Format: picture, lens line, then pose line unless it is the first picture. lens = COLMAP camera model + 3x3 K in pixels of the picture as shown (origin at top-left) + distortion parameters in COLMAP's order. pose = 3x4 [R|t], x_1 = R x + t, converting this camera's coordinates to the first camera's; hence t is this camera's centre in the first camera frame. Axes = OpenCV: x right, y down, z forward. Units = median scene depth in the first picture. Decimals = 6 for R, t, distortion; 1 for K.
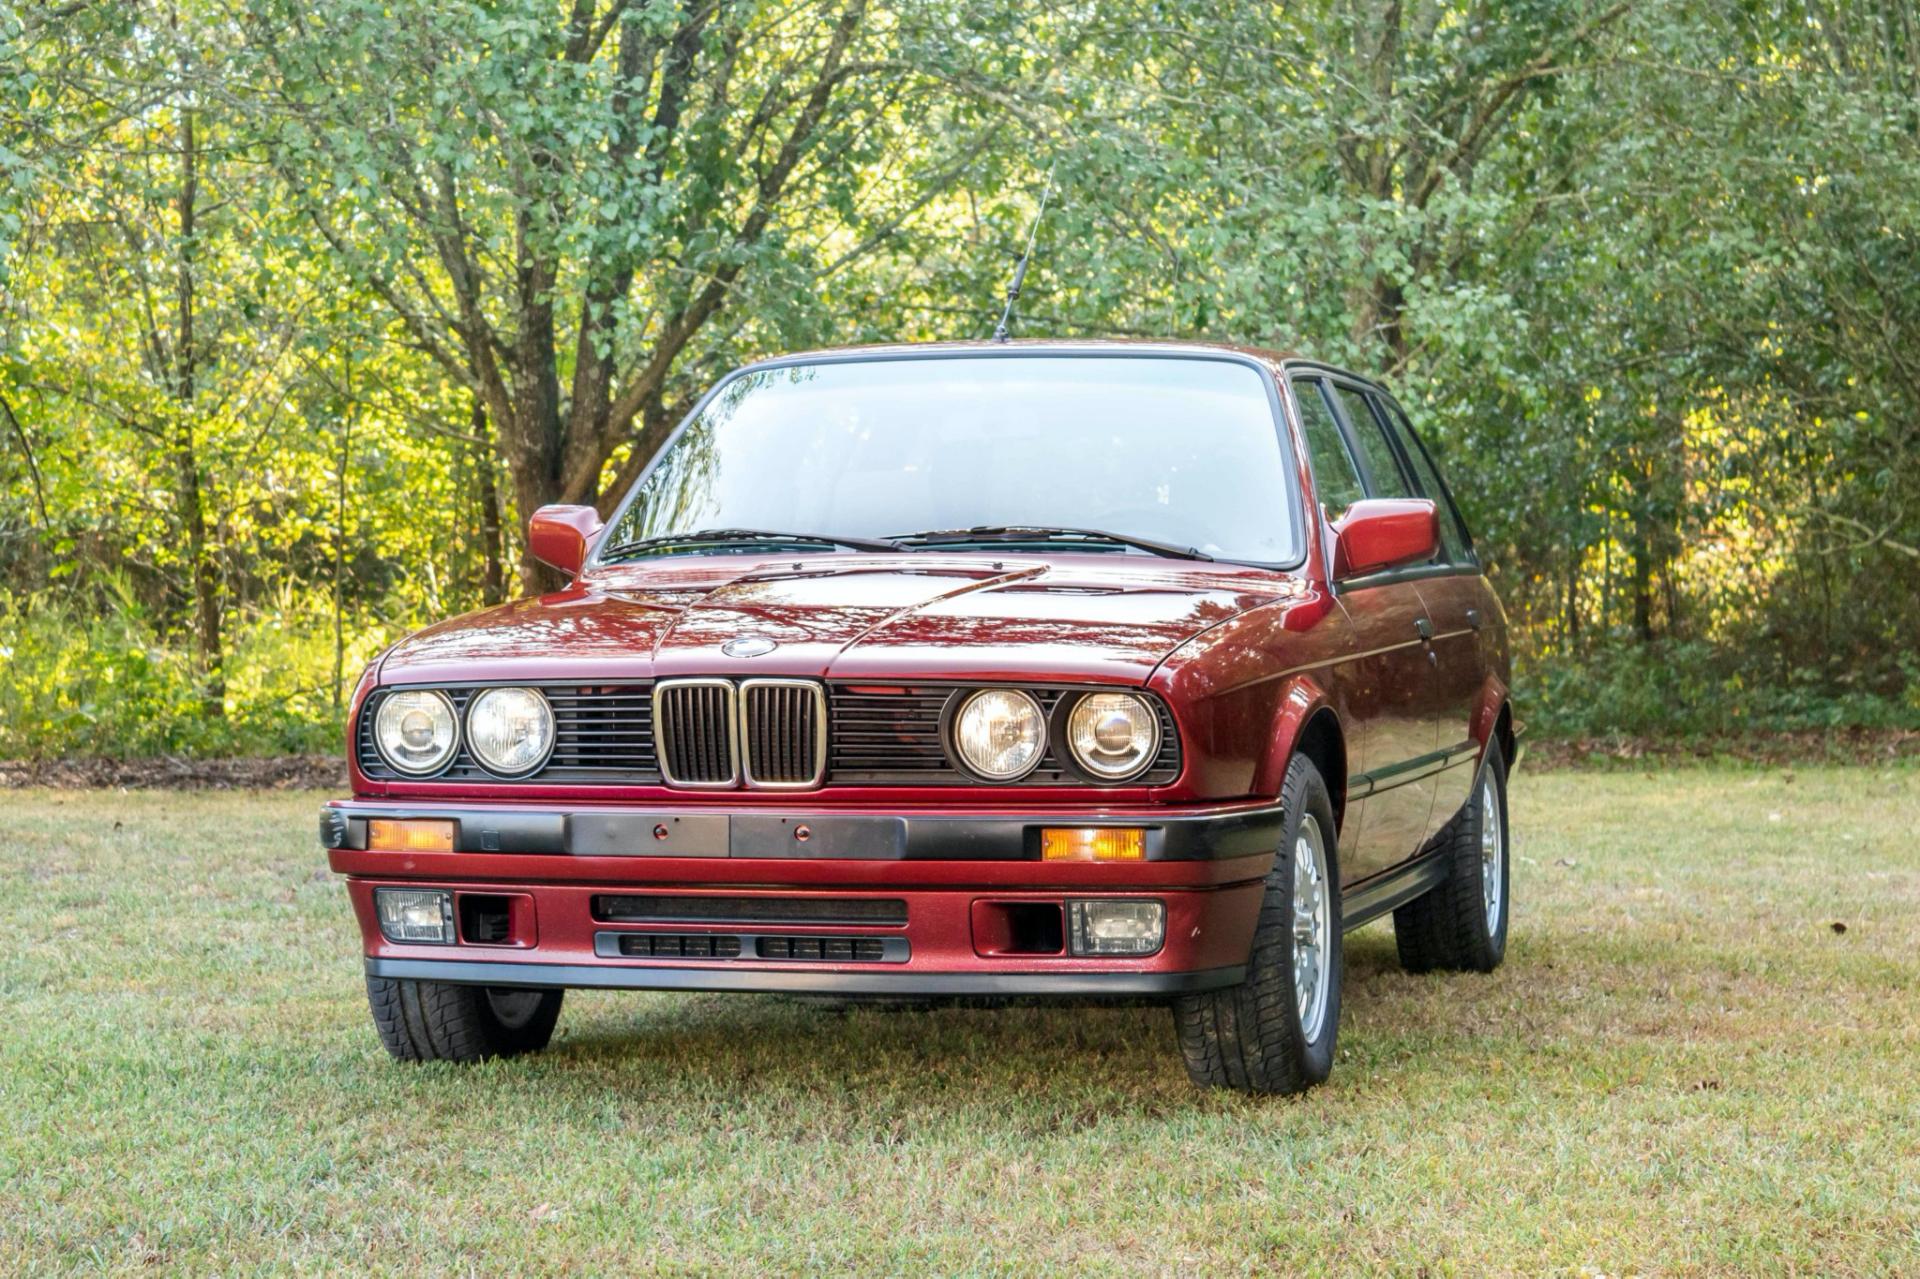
lens RADIAL K [[5082.3, 0, 966.4], [0, 5082.3, 647.4], [0, 0, 1]] dist [-0.005979, 0.000000]
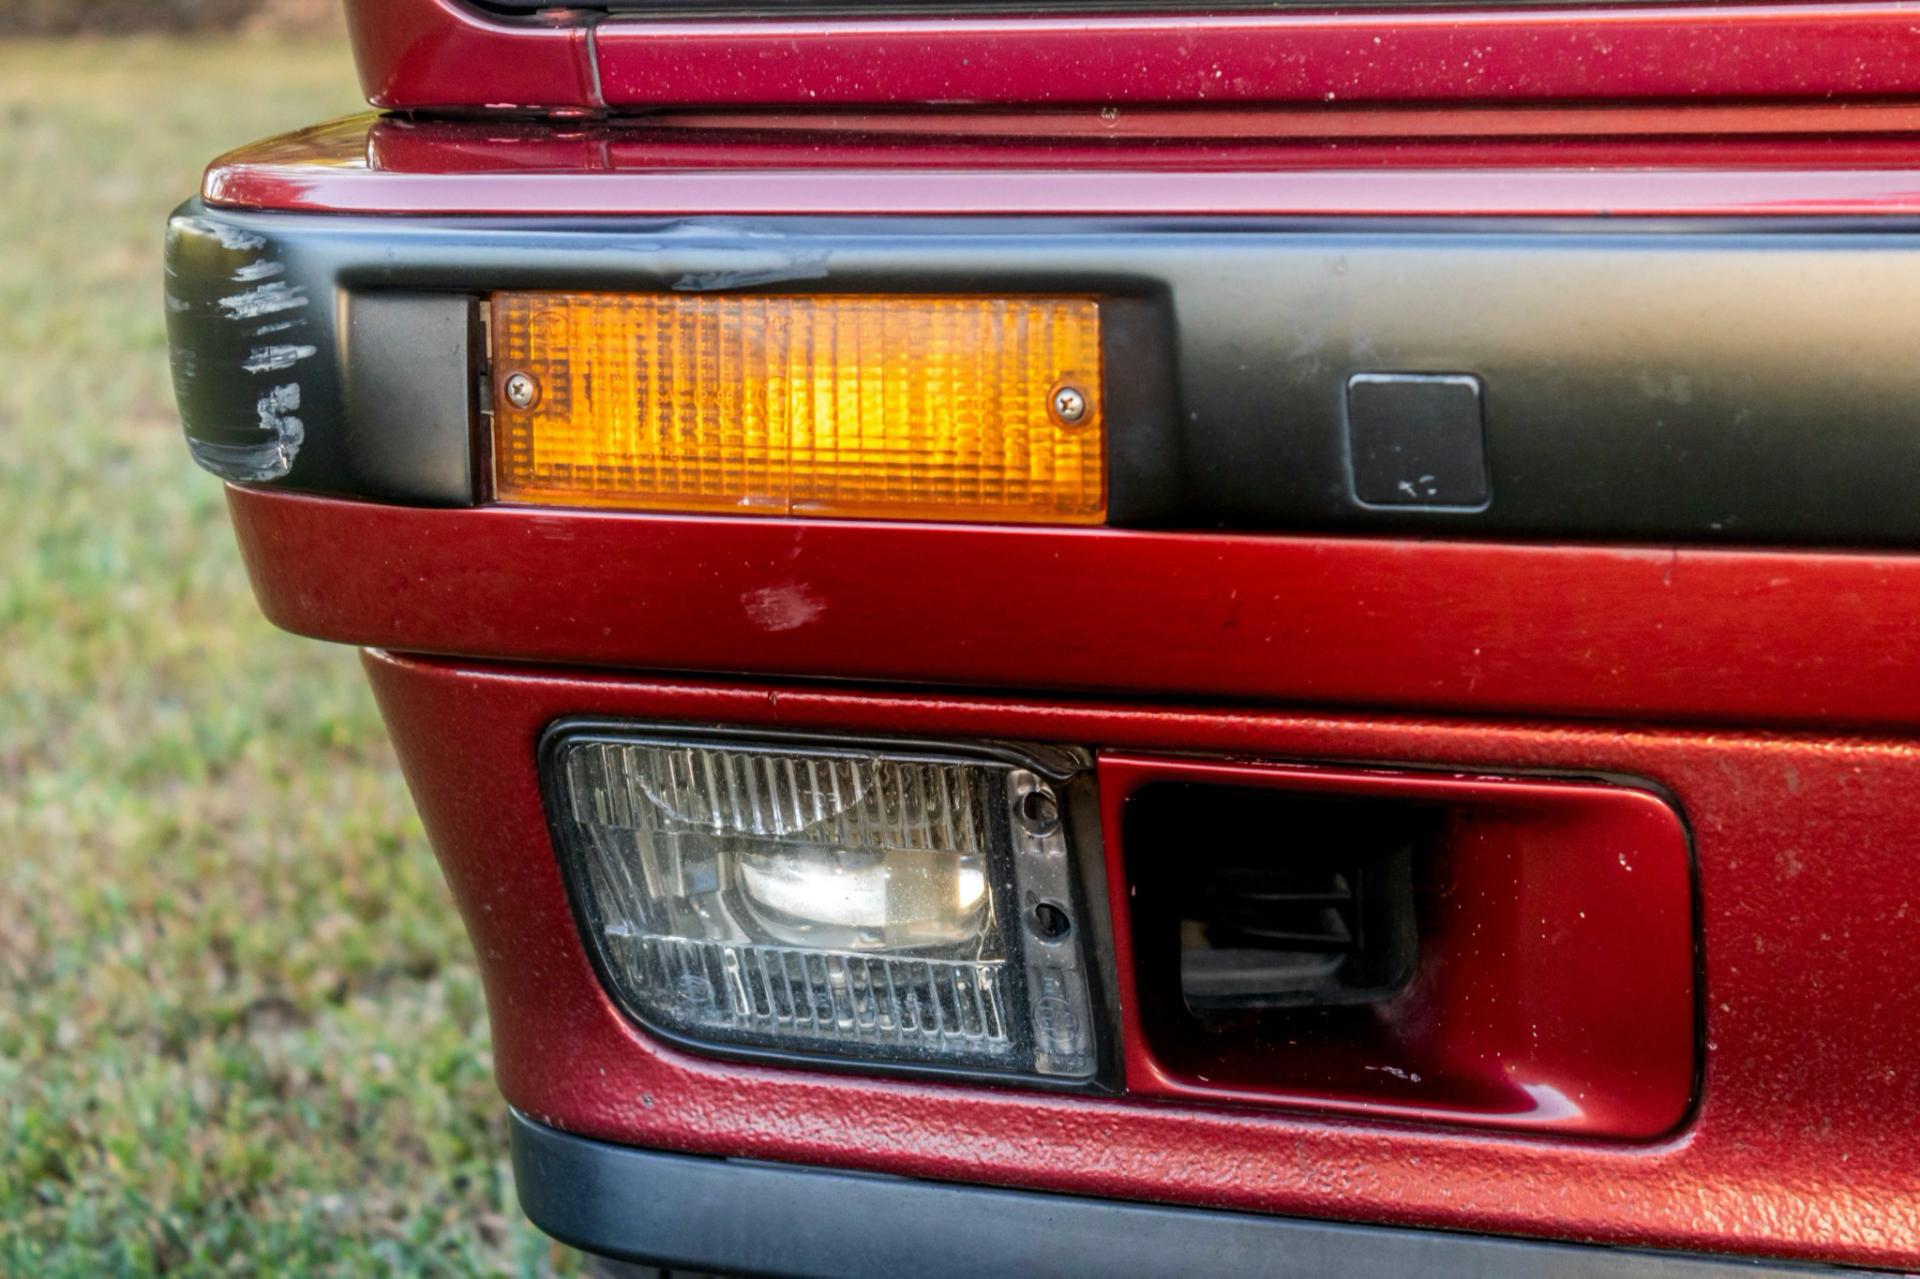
lens RADIAL K [[5082.3, 0, 947.1], [0, 5082.3, 638.5], [0, 0, 1]] dist [-0.005979, 0.000000]
pose [[0.998948, -0.034847, -0.029815, -0.100234], [0.039265, 0.985768, 0.163459, 0.020397], [0.023694, -0.164458, 0.986099, 0.853383]]
